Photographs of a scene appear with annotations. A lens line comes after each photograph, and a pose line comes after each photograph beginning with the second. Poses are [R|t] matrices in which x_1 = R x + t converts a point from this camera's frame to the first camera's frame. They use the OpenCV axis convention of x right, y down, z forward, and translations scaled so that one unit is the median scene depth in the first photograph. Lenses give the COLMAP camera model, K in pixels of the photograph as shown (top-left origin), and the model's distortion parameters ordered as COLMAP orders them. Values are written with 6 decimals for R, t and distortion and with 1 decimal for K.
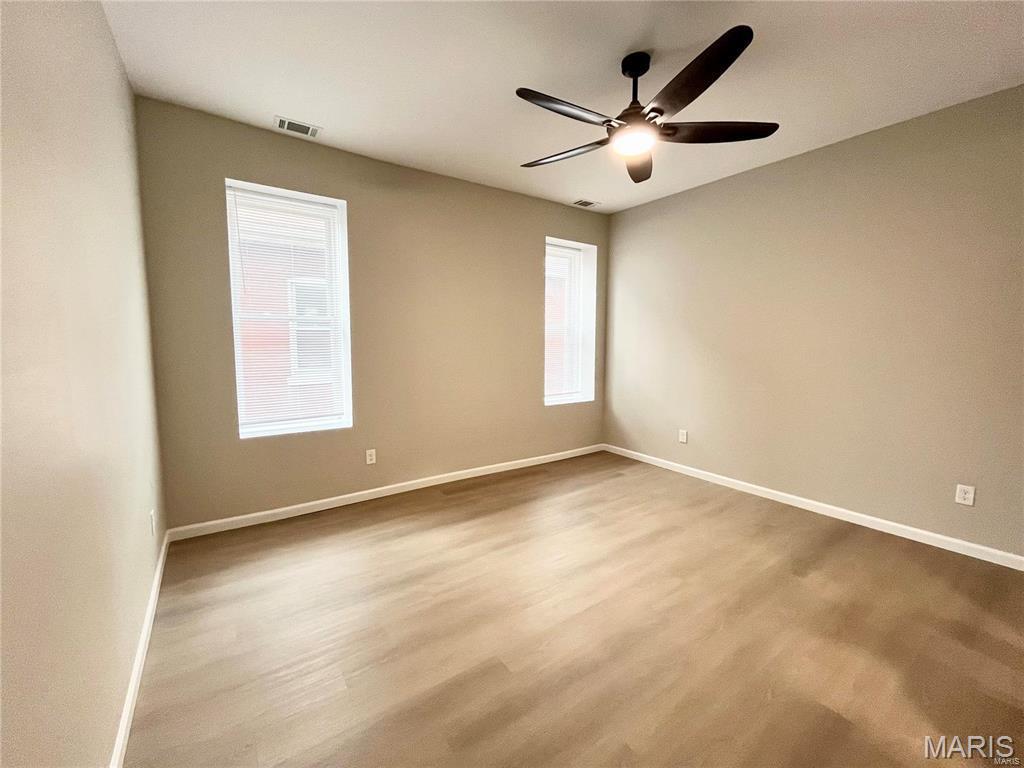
lens RADIAL K [[414.1, 0, 511.3], [0, 414.1, 384.3], [0, 0, 1]] dist [0.001441, -0.000126]
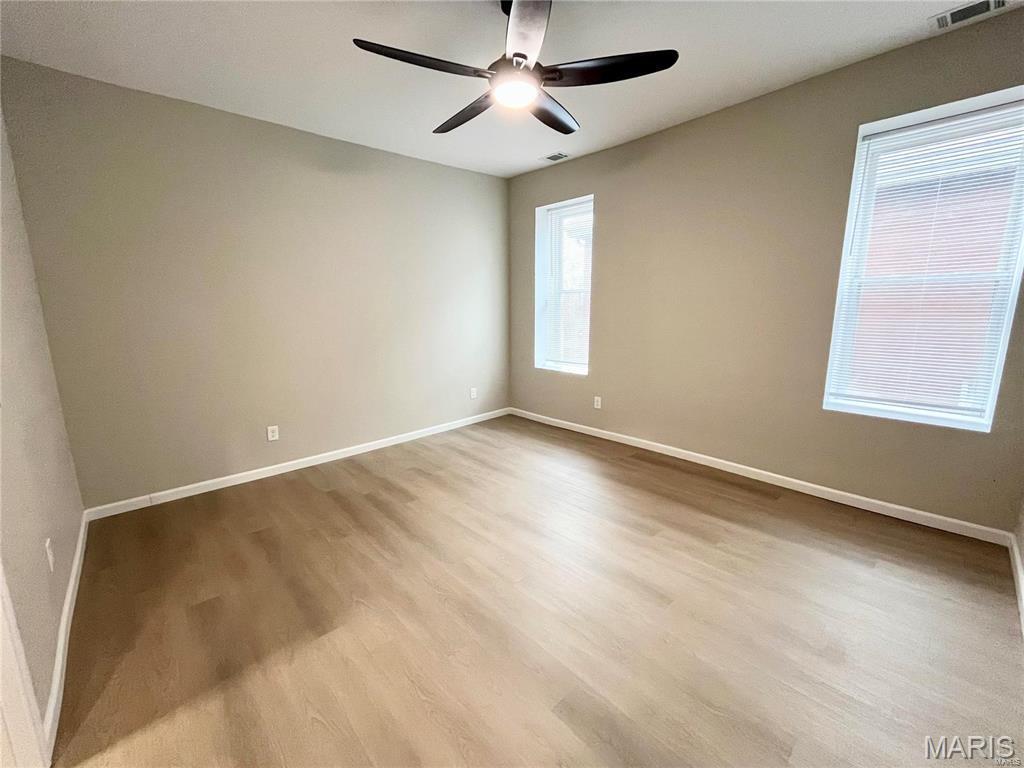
lens RADIAL K [[414.1, 0, 512.5], [0, 414.1, 383.1], [0, 0, 1]] dist [0.001441, -0.000126]
pose [[0.144300, 0.174397, -0.974045, 0.845432], [-0.097647, 0.982052, 0.161365, -0.058089], [0.984704, 0.071828, 0.158740, 0.577086]]
